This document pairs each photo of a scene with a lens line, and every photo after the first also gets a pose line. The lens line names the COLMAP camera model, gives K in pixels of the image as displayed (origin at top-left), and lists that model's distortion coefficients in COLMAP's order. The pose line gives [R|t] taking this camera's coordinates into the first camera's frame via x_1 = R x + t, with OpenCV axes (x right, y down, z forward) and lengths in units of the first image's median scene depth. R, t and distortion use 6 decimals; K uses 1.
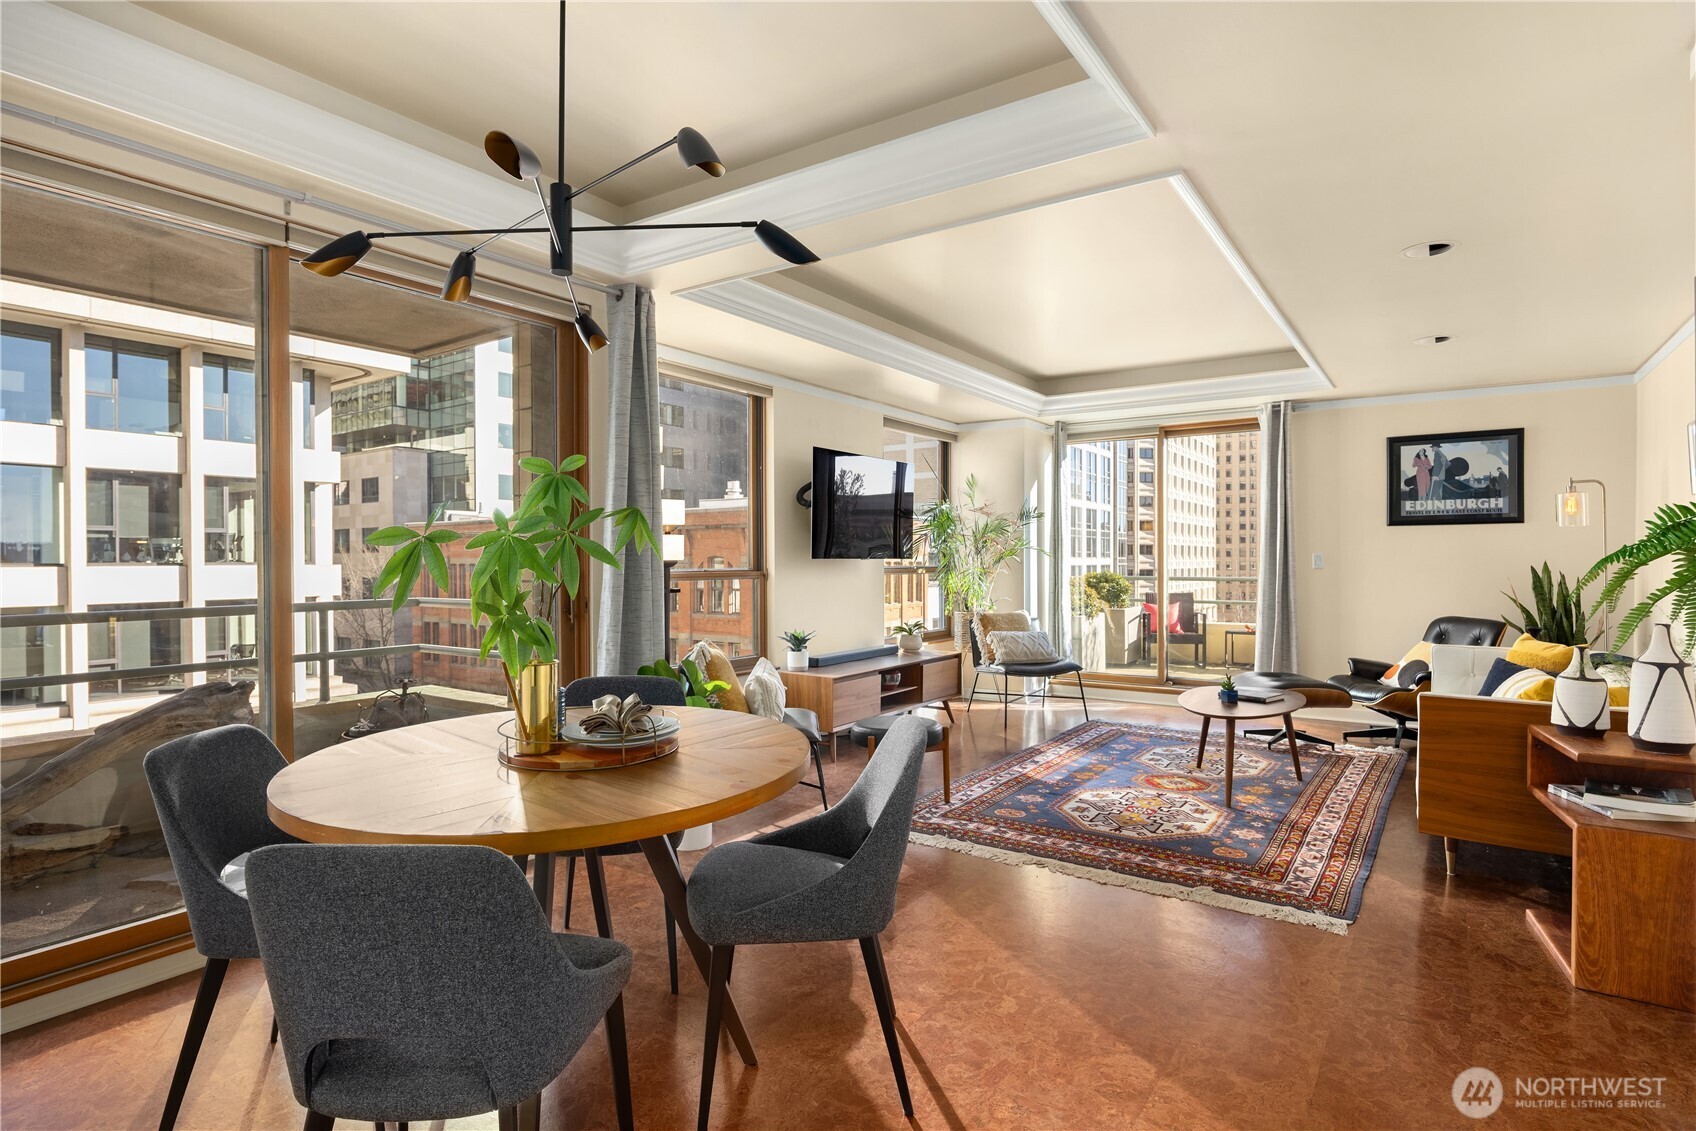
lens RADIAL K [[916.4, 0, 830.8], [0, 916.4, 553.1], [0, 0, 1]] dist [-0.004961, 0.000328]
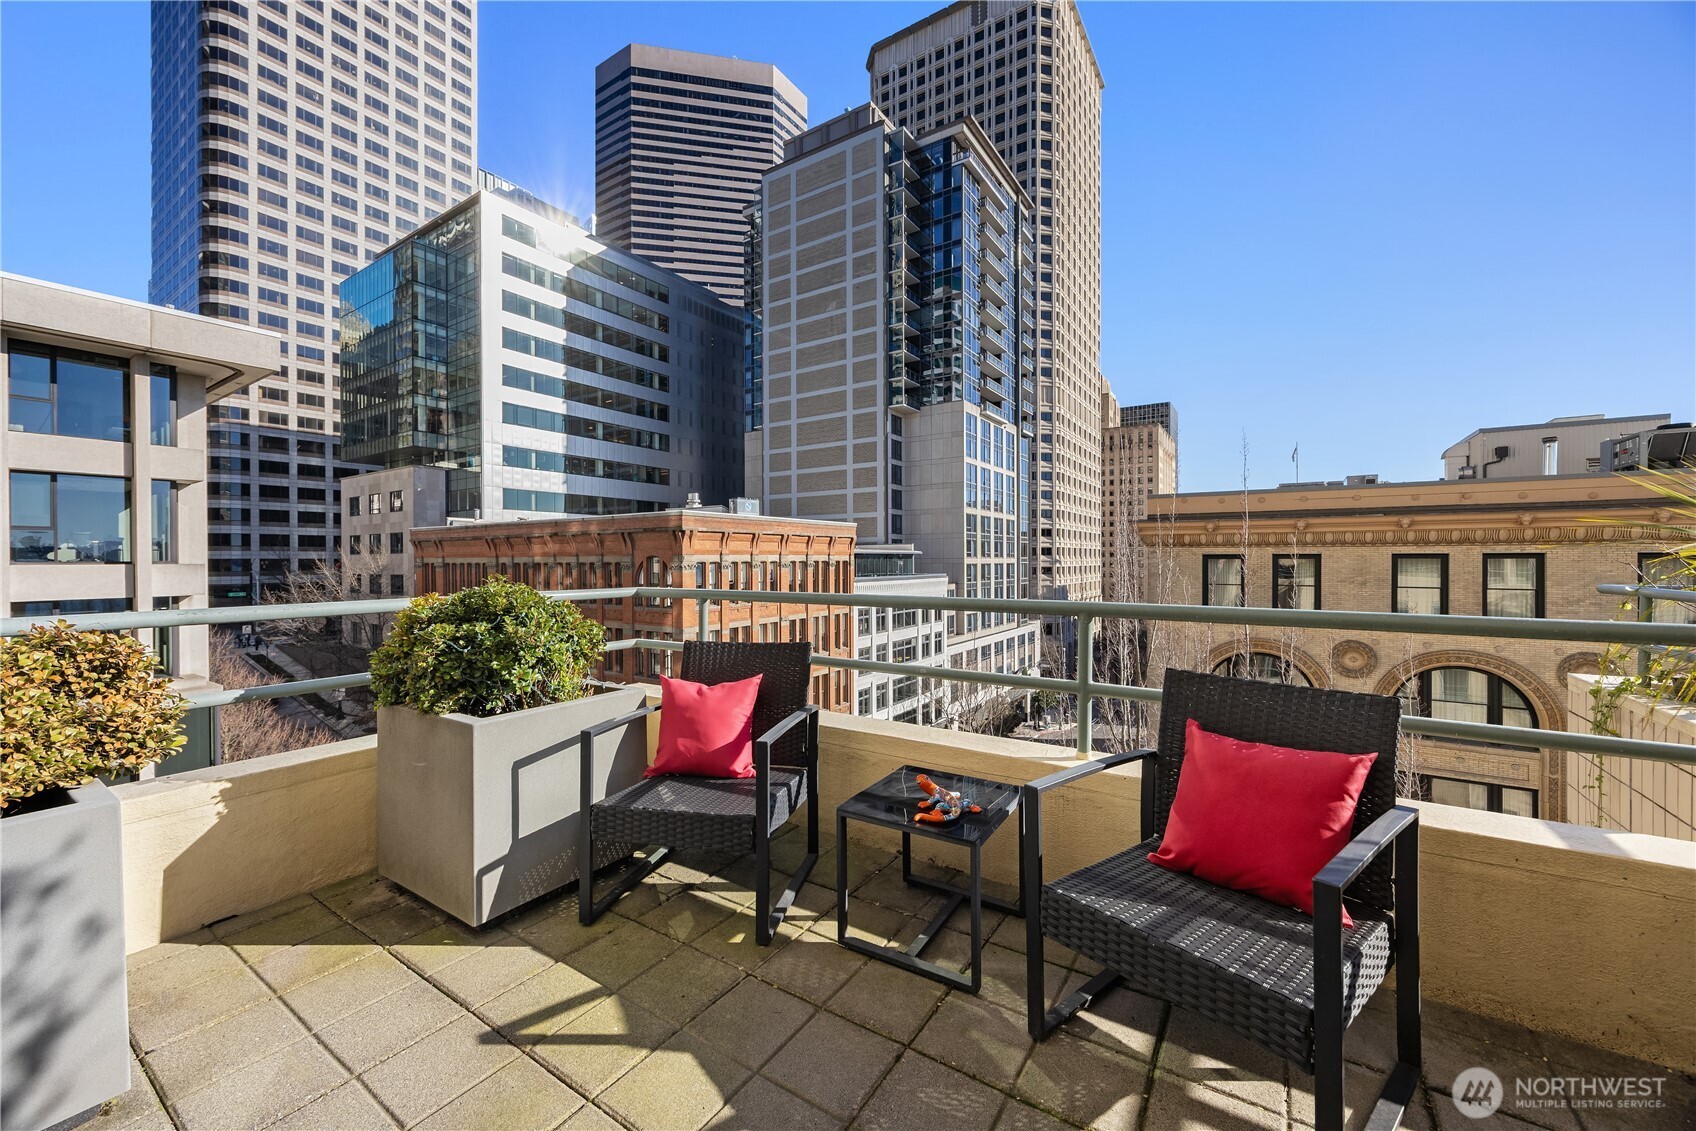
lens RADIAL K [[626.2, 0, 851.5], [0, 626.2, 554.5], [0, 0, 1]] dist [-0.009541, 0.000011]
pose [[0.999970, -0.000138, 0.007715, 0.609719], [0.000151, 0.999999, -0.001595, 0.017615], [-0.007715, 0.001596, 0.999969, 1.206032]]
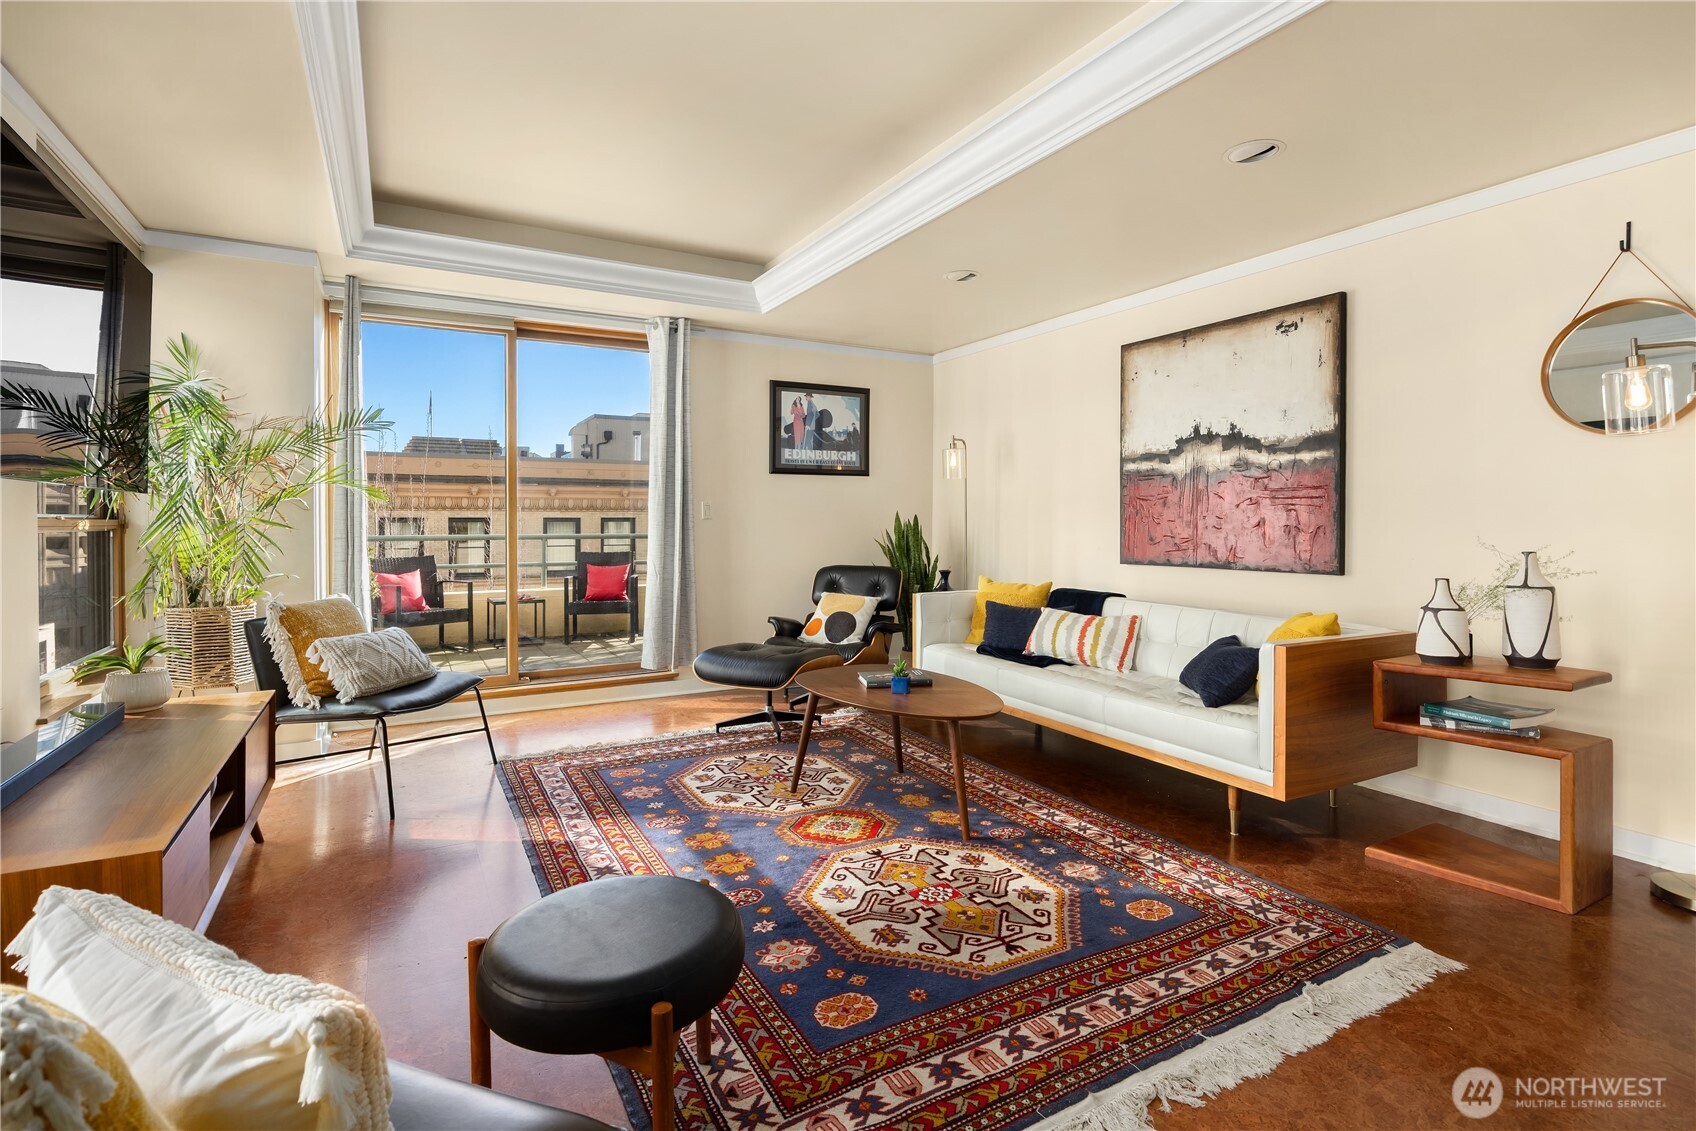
lens RADIAL K [[833.2, 0, 887.3], [0, 833.2, 520.6], [0, 0, 1]] dist [-0.006914, -0.001104]
pose [[0.405206, -0.000449, 0.914225, -0.144011], [-0.000770, 0.999999, 0.000832, 0.020128], [-0.914225, -0.001041, 0.405206, 0.599485]]
